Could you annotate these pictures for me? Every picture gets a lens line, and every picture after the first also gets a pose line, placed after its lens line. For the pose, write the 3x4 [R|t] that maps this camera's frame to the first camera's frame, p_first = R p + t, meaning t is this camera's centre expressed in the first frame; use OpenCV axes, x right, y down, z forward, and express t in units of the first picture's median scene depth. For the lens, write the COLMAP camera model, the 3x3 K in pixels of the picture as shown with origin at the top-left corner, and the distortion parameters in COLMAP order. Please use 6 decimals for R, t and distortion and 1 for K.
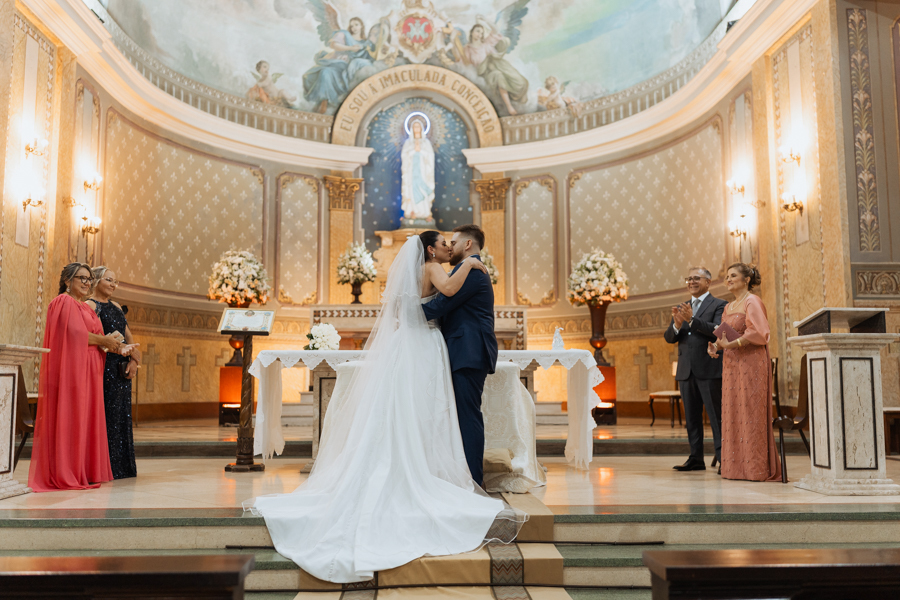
lens RADIAL K [[901.1, 0, 466.2], [0, 901.1, 298.3], [0, 0, 1]] dist [0.004155, 0.003011]
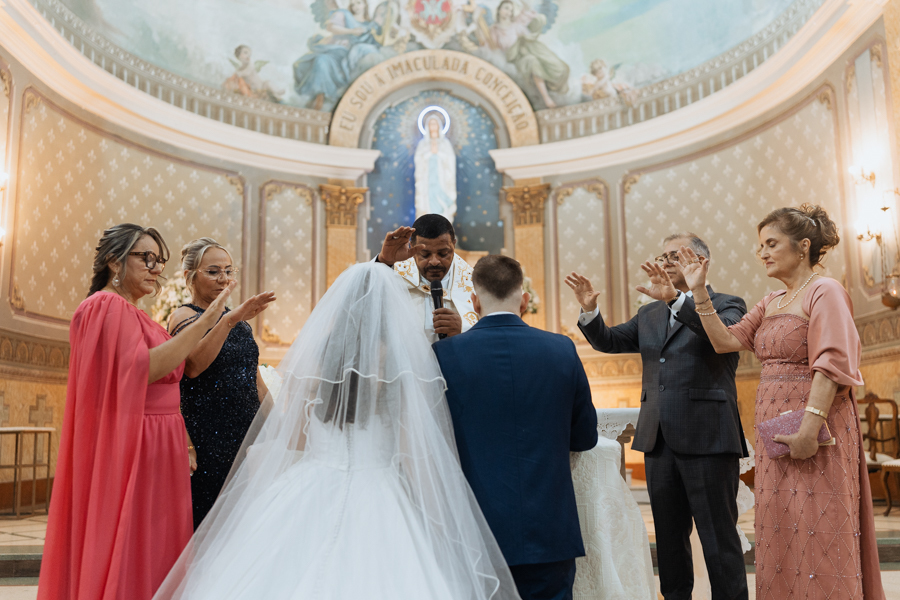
lens RADIAL K [[901.1, 0, 466.2], [0, 901.1, 298.3], [0, 0, 1]] dist [0.004155, 0.003011]
pose [[0.999448, -0.014884, -0.029687, -0.003292], [0.013420, 0.998712, -0.048922, 0.007242], [0.030377, 0.048496, 0.998361, 0.197119]]
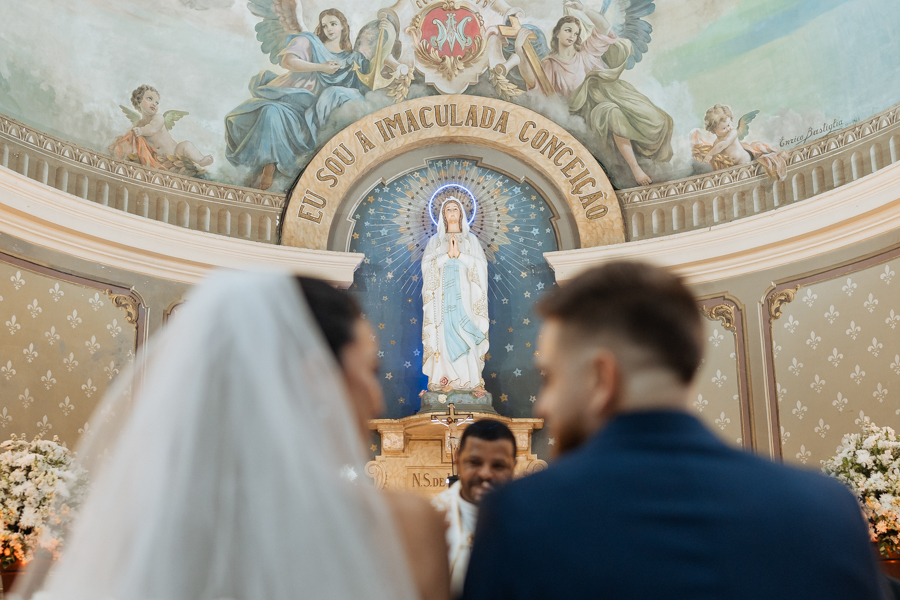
lens RADIAL K [[1362.8, 0, 473.2], [0, 1362.8, 301.1], [0, 0, 1]] dist [-0.013795, 0.033950]
pose [[0.998713, -0.024433, -0.044450, -0.010802], [0.014782, 0.978496, -0.205733, 0.014263], [0.048521, 0.204811, 0.977598, 0.276132]]
